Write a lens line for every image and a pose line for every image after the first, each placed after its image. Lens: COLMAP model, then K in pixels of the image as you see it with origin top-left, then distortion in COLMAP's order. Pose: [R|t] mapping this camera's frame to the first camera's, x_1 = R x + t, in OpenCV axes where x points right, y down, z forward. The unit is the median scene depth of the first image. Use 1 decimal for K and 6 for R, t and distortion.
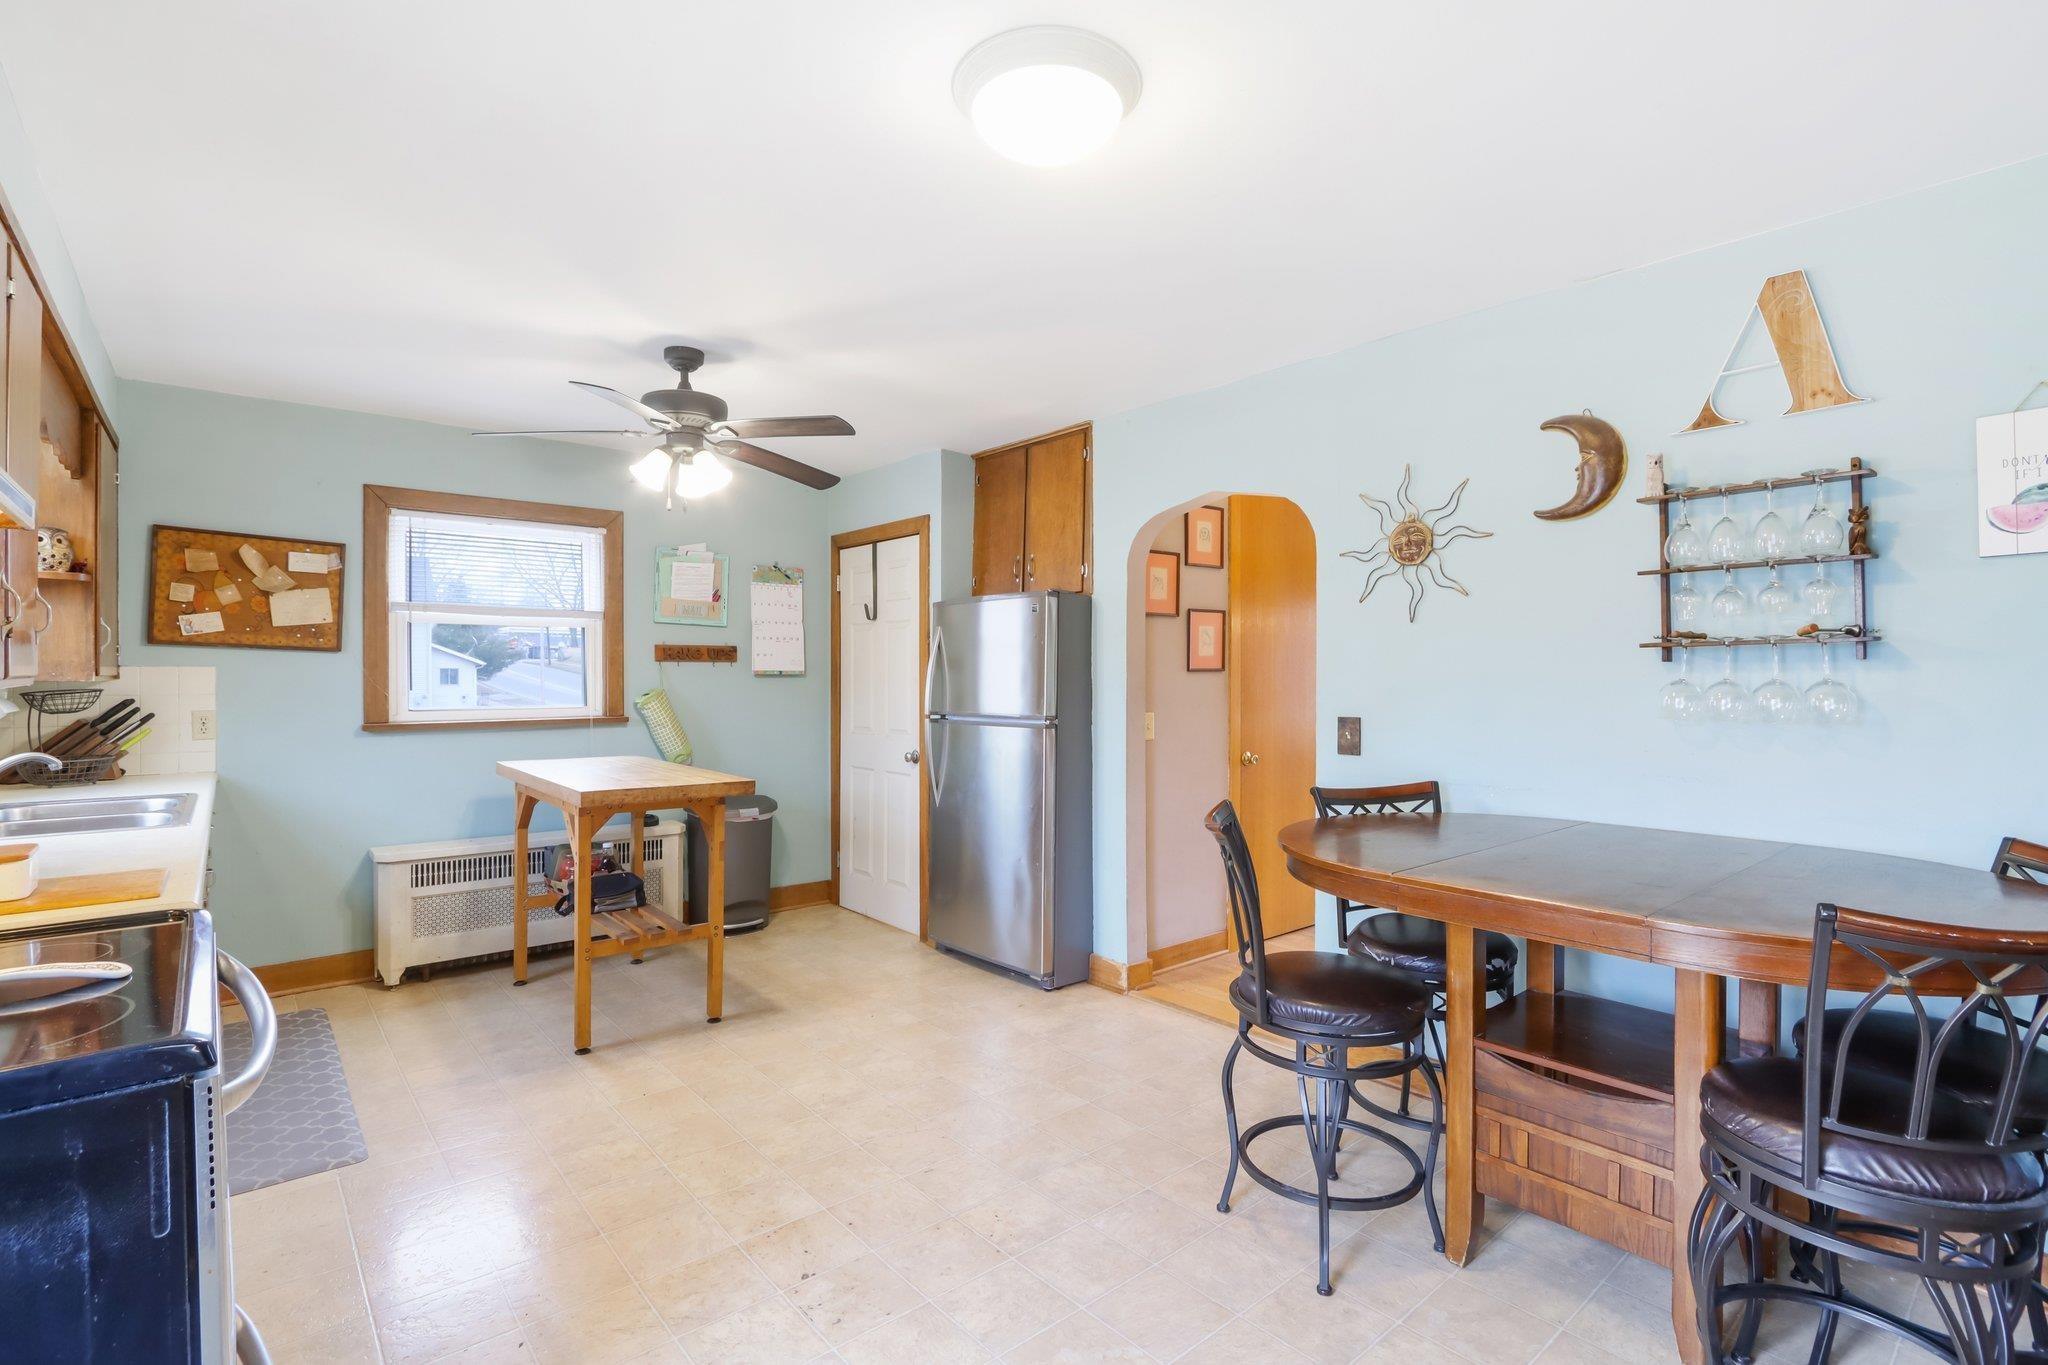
lens RADIAL K [[949.4, 0, 1031.2], [0, 949.4, 680.1], [0, 0, 1]] dist [-0.015008, 0.001984]
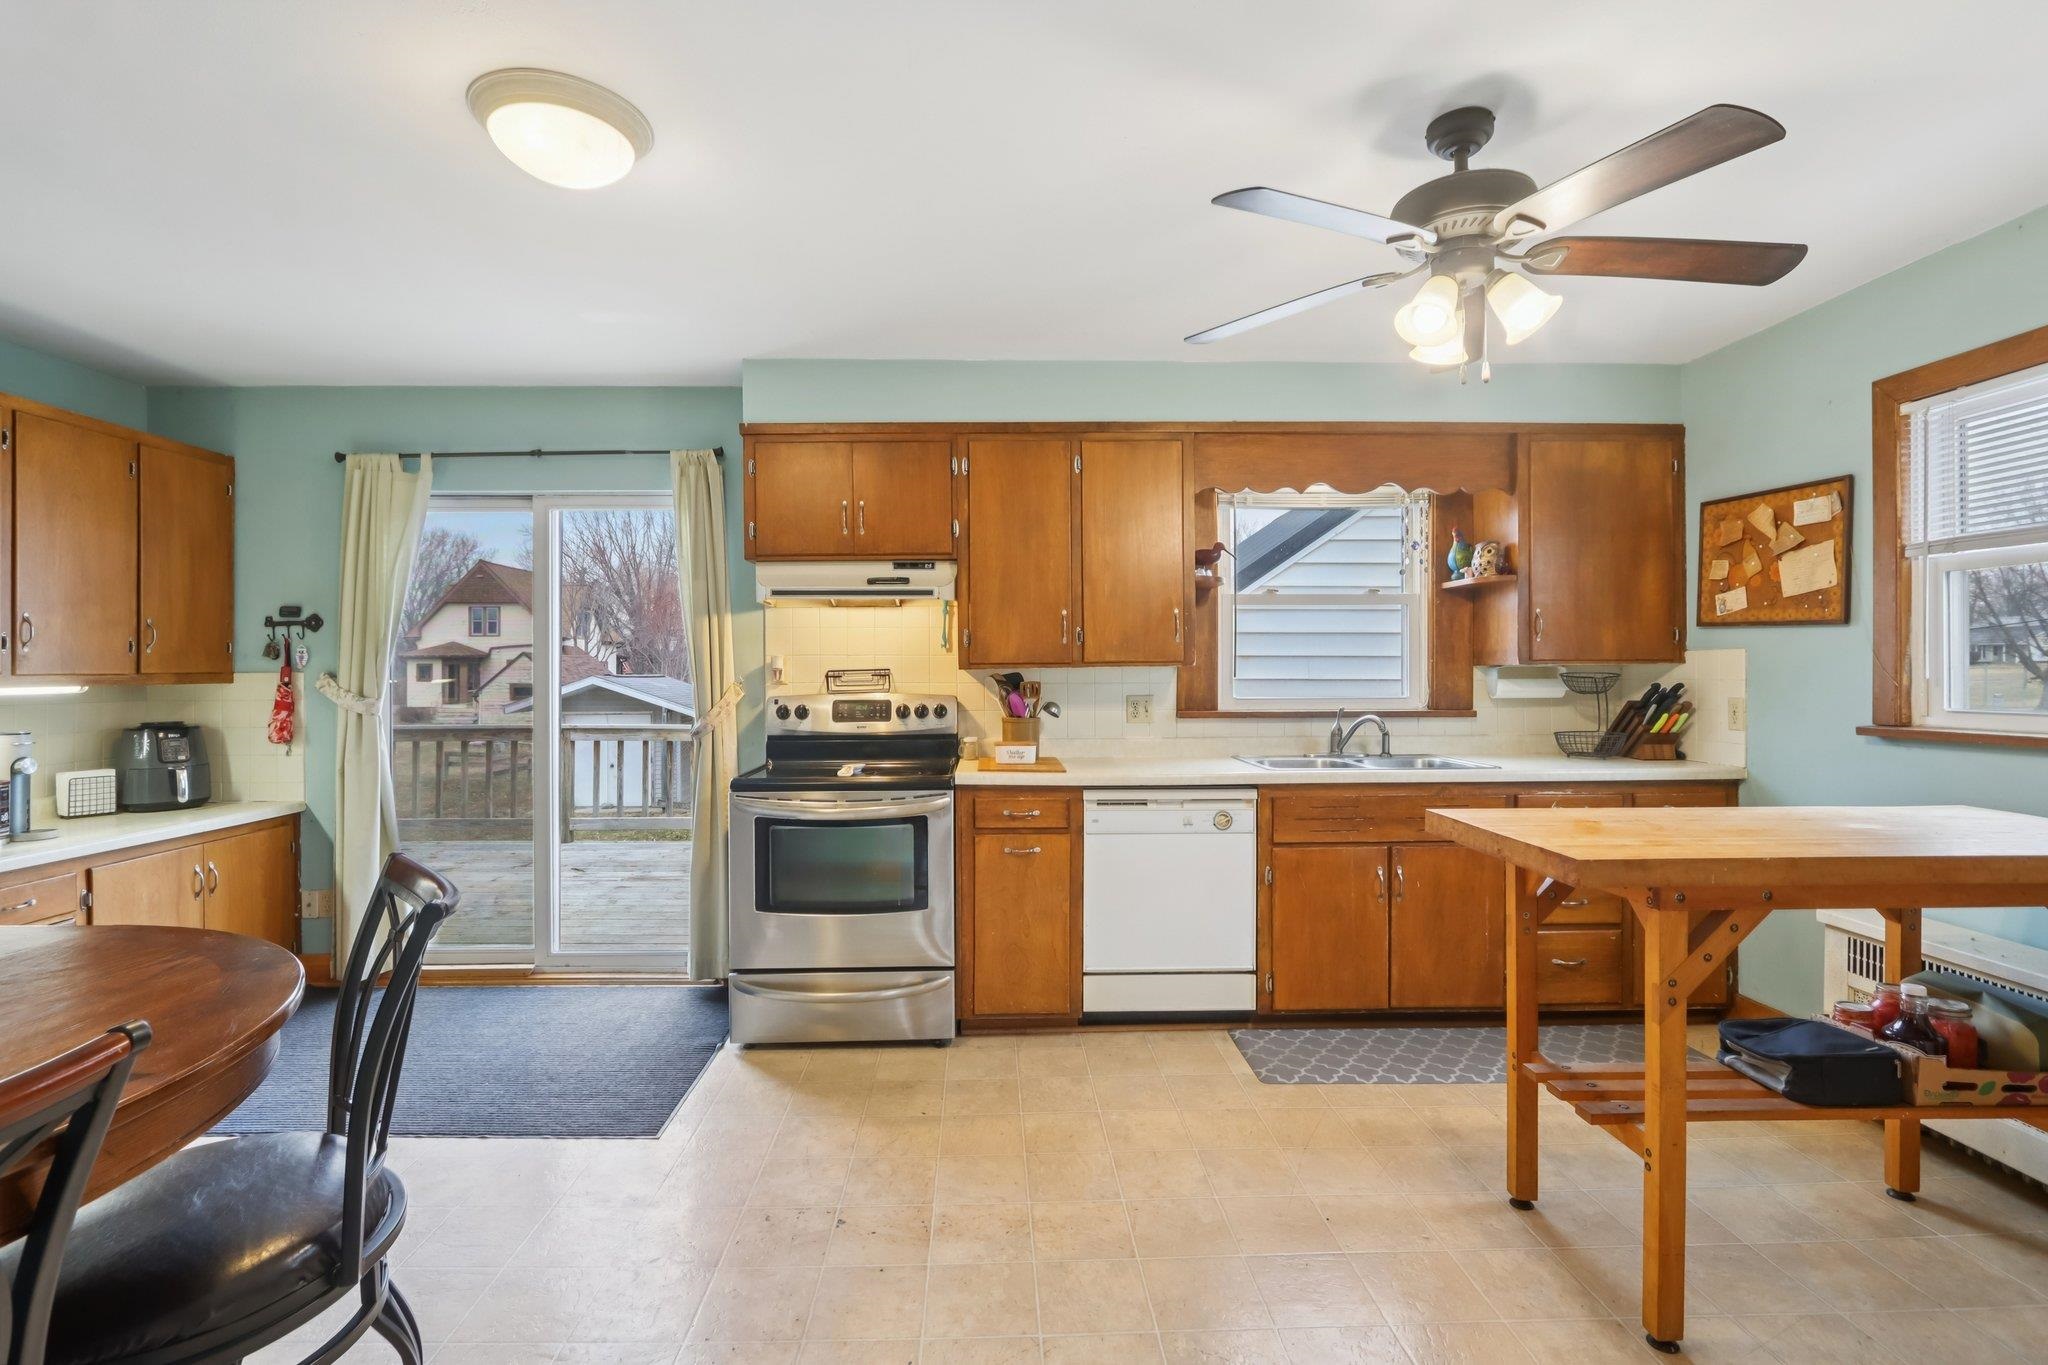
lens RADIAL K [[949.4, 0, 1013.4], [0, 949.4, 672.2], [0, 0, 1]] dist [-0.015008, 0.001984]
pose [[-0.639972, 0.001006, -0.768398, 0.315951], [-0.001435, 0.999996, 0.002504, 0.008384], [0.768397, 0.002705, -0.639968, 1.280516]]
